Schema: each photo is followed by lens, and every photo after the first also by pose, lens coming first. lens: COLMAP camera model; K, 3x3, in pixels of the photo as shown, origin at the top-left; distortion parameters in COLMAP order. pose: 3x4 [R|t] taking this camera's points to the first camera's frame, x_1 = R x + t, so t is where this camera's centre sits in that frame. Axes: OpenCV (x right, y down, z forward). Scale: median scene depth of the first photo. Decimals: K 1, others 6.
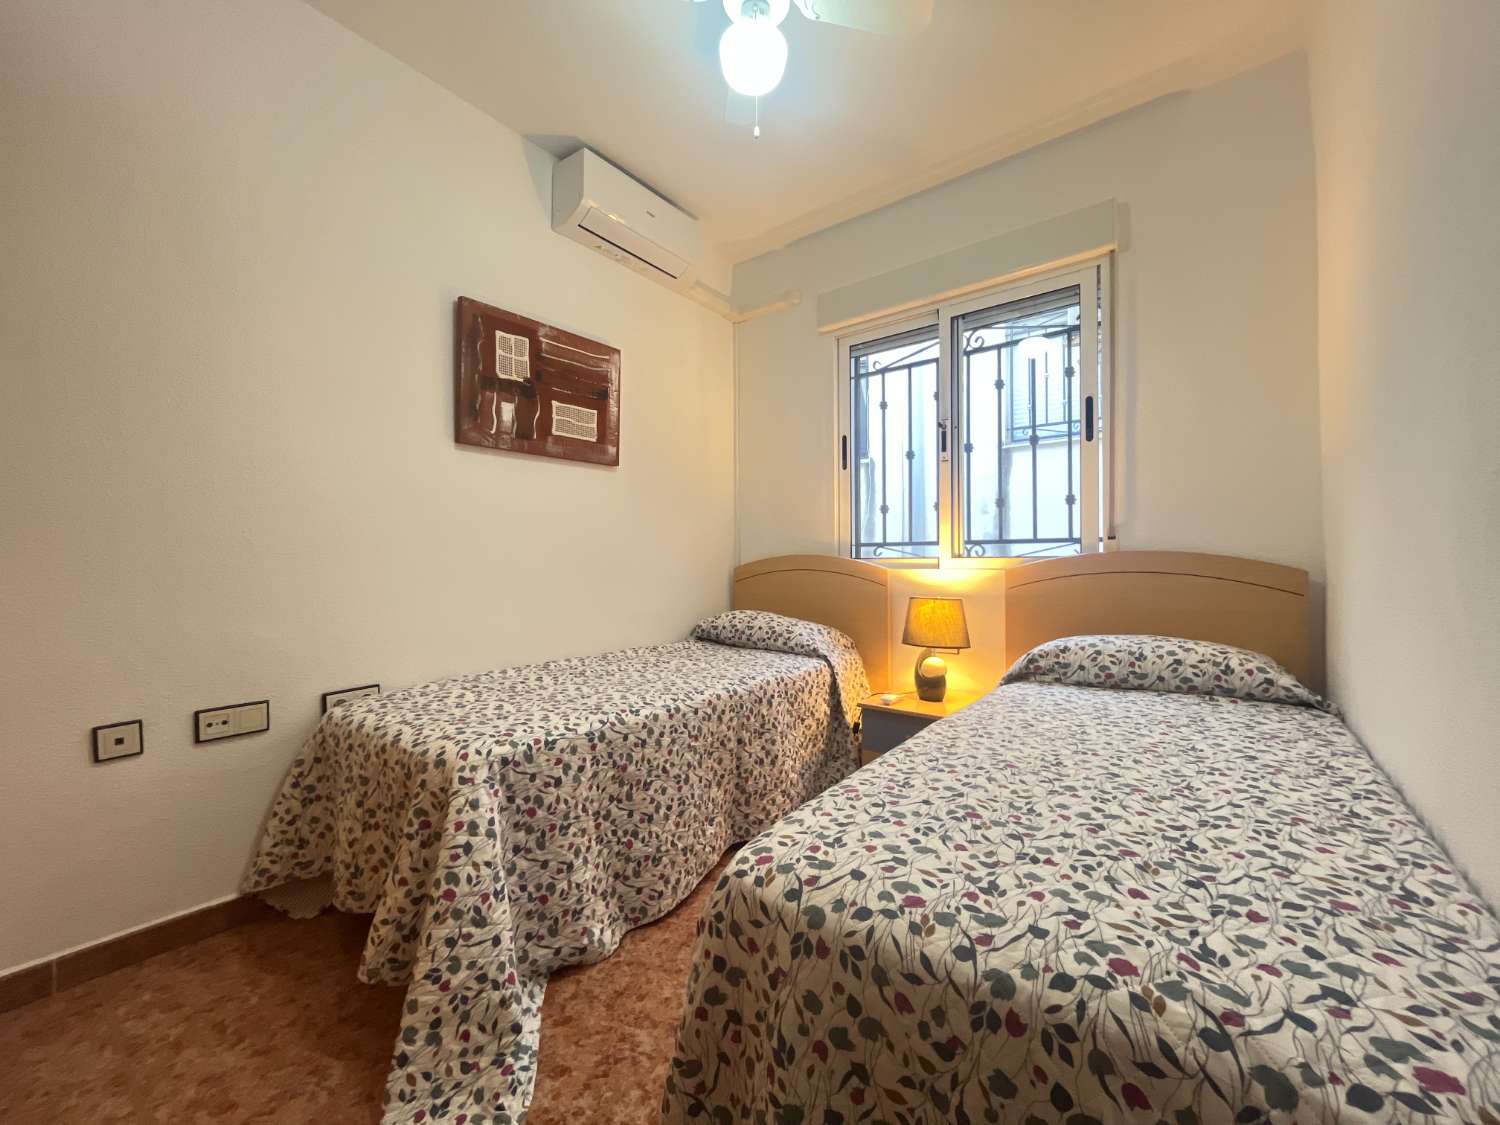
lens RADIAL K [[604.0, 0, 754.1], [0, 604.0, 562.9], [0, 0, 1]] dist [0.000036, 0.000123]
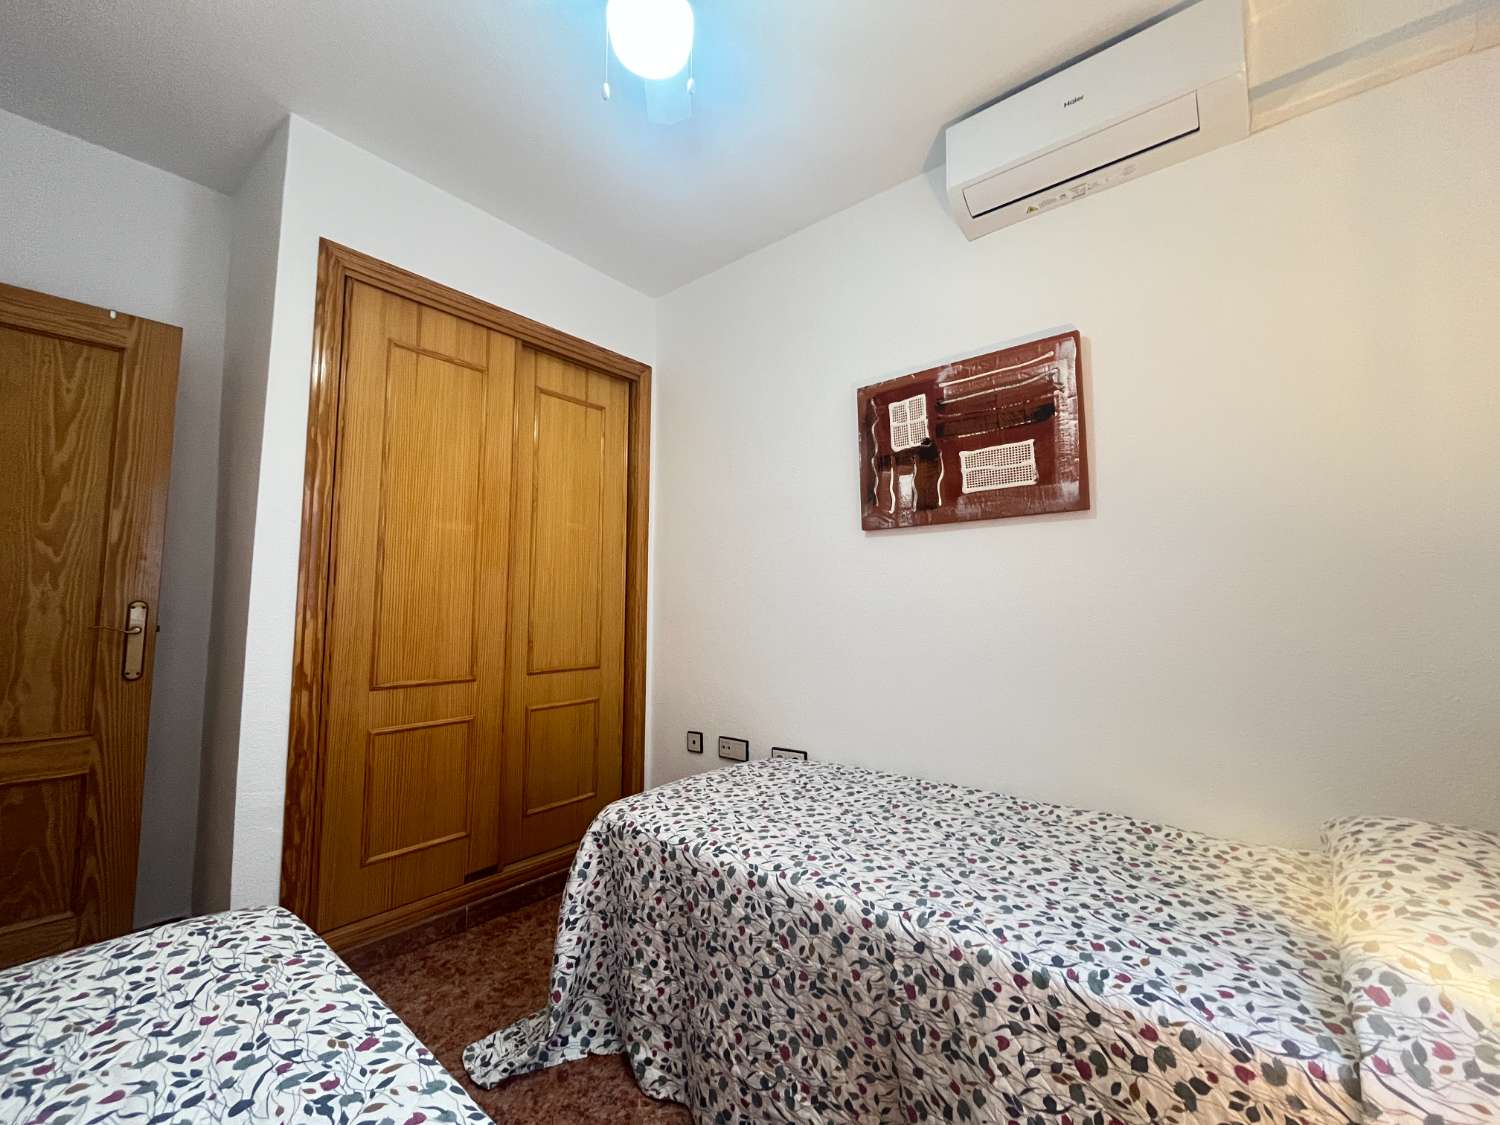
lens RADIAL K [[604.0, 0, 754.1], [0, 604.0, 562.9], [0, 0, 1]] dist [0.000036, 0.000123]
pose [[-0.036972, -0.067231, -0.997052, 0.504999], [-0.002696, 0.997737, -0.067177, -0.073349], [0.999313, 0.000204, -0.037069, 0.821332]]
